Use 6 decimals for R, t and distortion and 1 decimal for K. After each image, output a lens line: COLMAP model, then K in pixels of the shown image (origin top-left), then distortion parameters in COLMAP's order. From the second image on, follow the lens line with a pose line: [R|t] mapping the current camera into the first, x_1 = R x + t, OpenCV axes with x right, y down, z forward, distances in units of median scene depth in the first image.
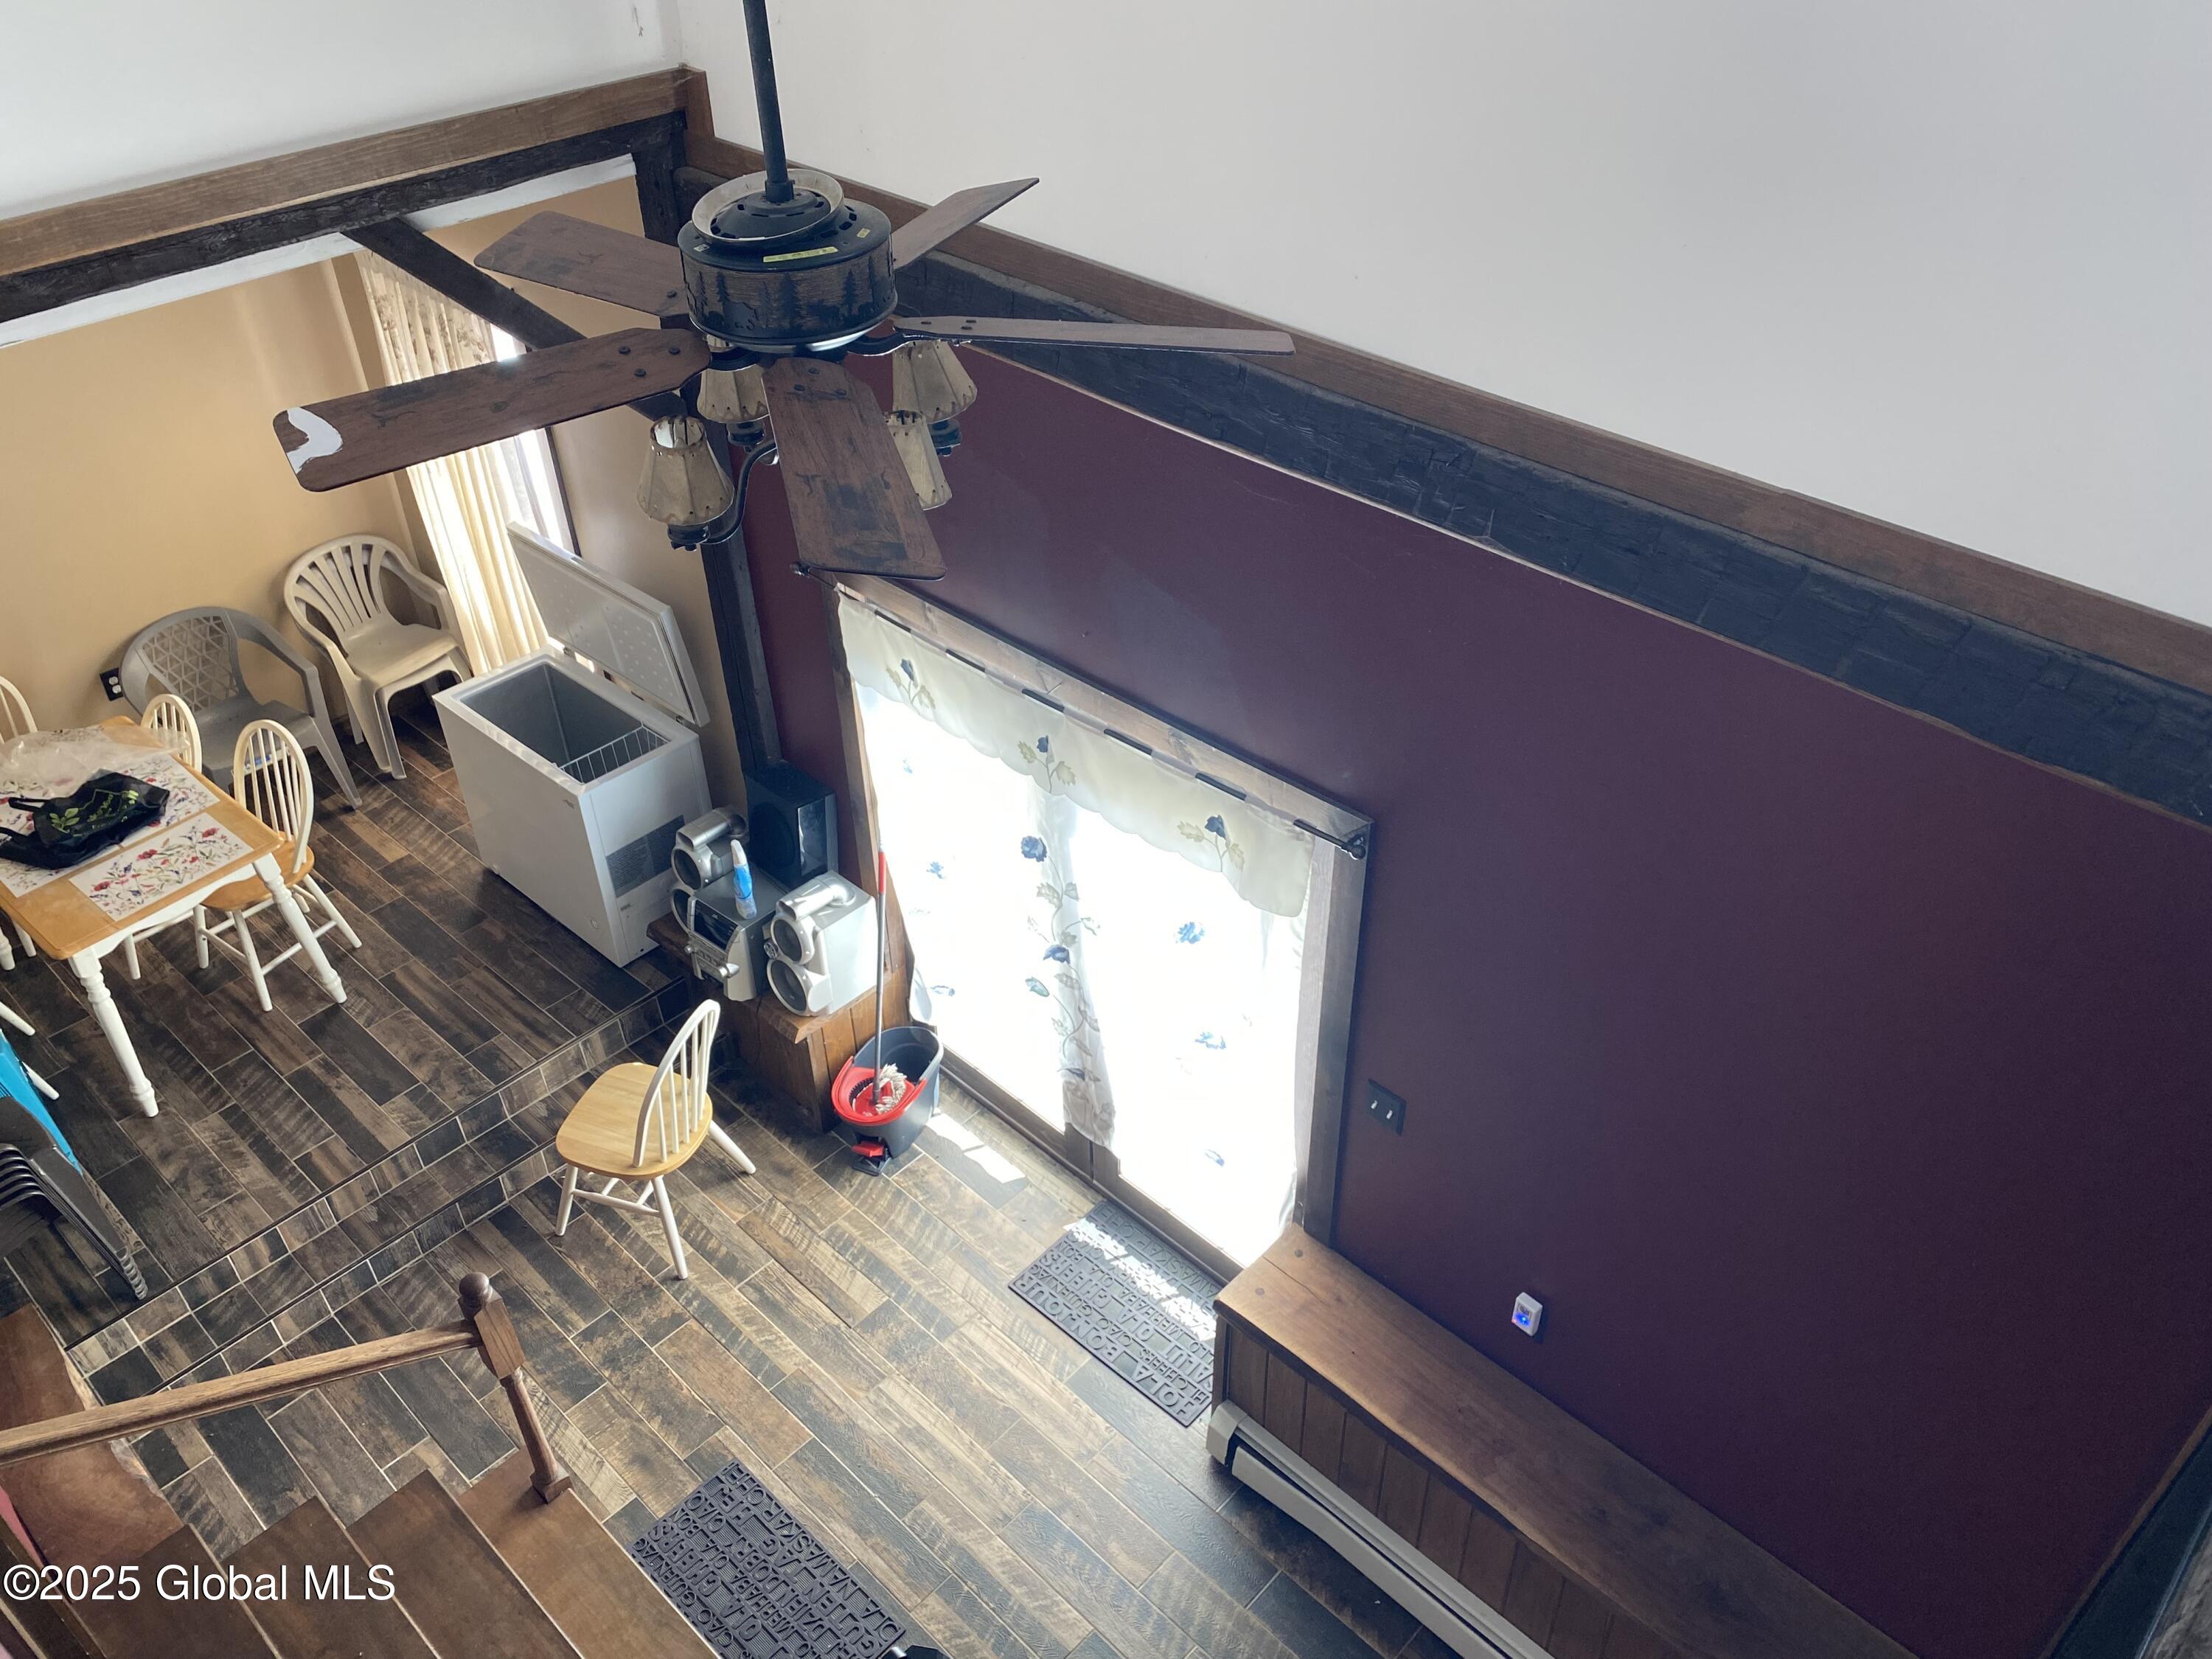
lens RADIAL K [[1696.7, 0, 1106.6], [0, 1696.7, 835.0], [0, 0, 1]] dist [0.032673, -0.035306]
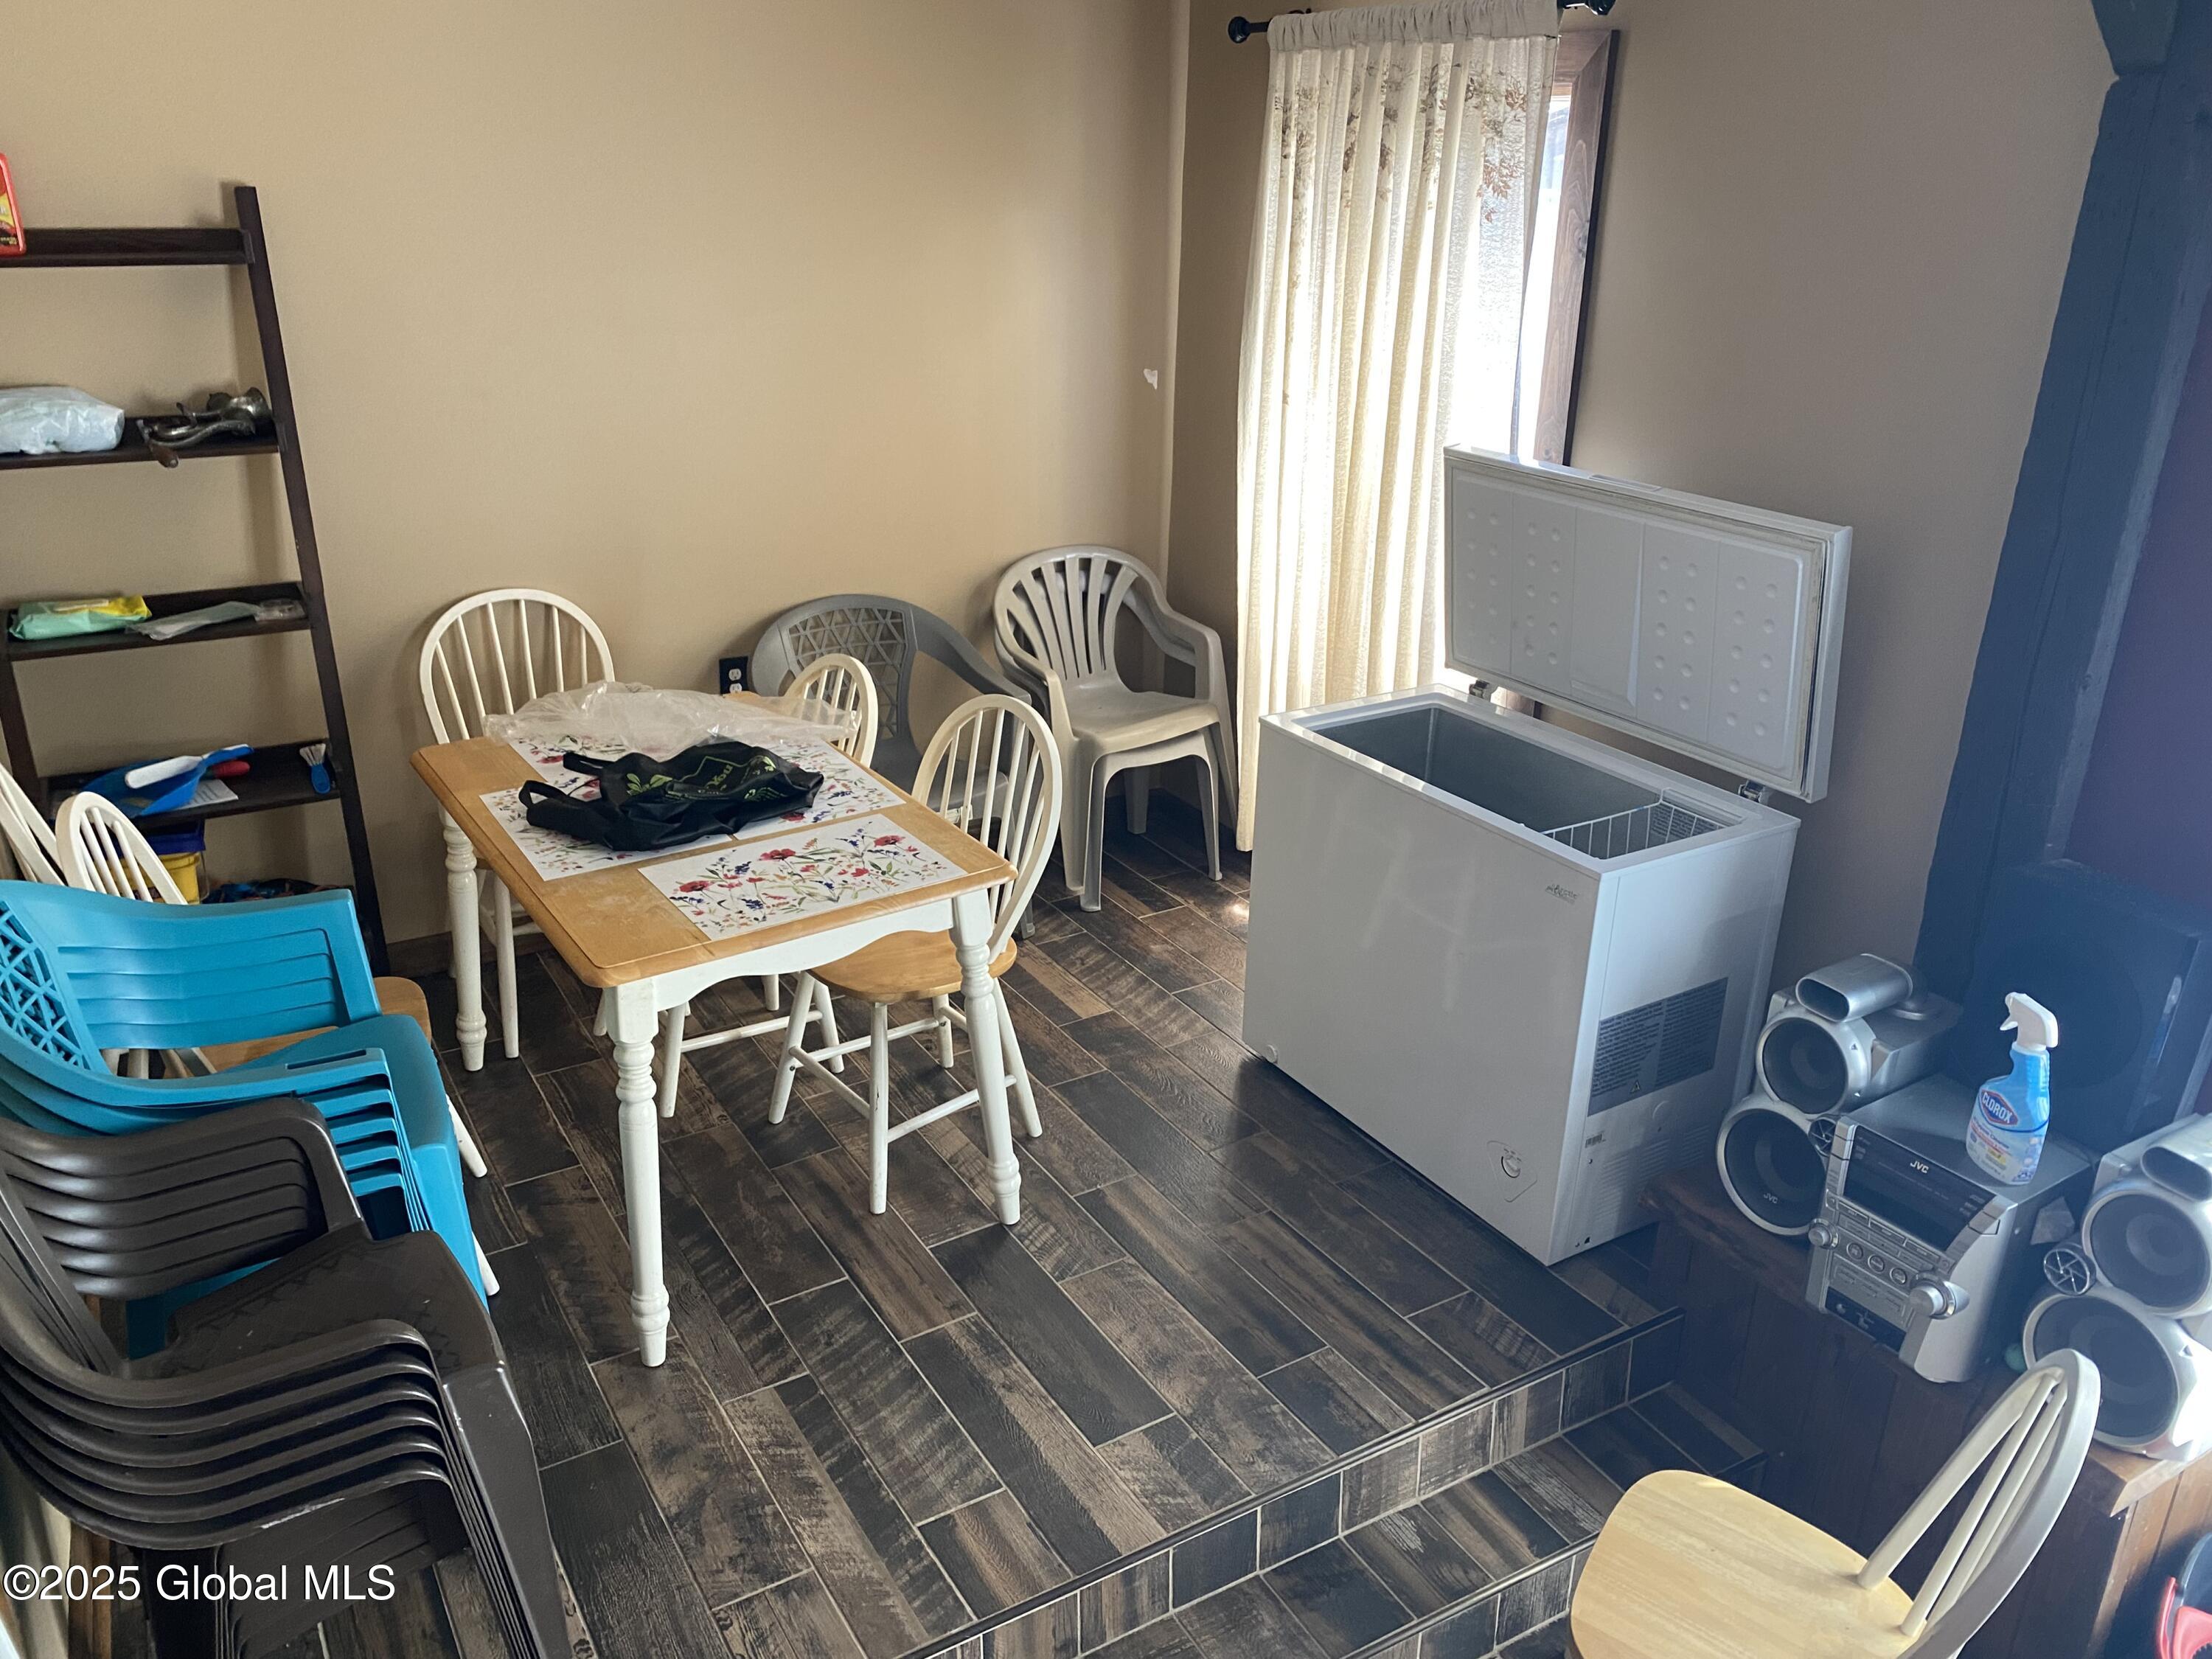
lens RADIAL K [[1696.7, 0, 1103.6], [0, 1696.7, 823.2], [0, 0, 1]] dist [0.032673, -0.035306]
pose [[0.961448, 0.134090, -0.240080, -0.323293], [-0.193383, 0.950395, -0.243622, 0.106430], [0.195503, 0.280657, 0.939686, 0.496698]]
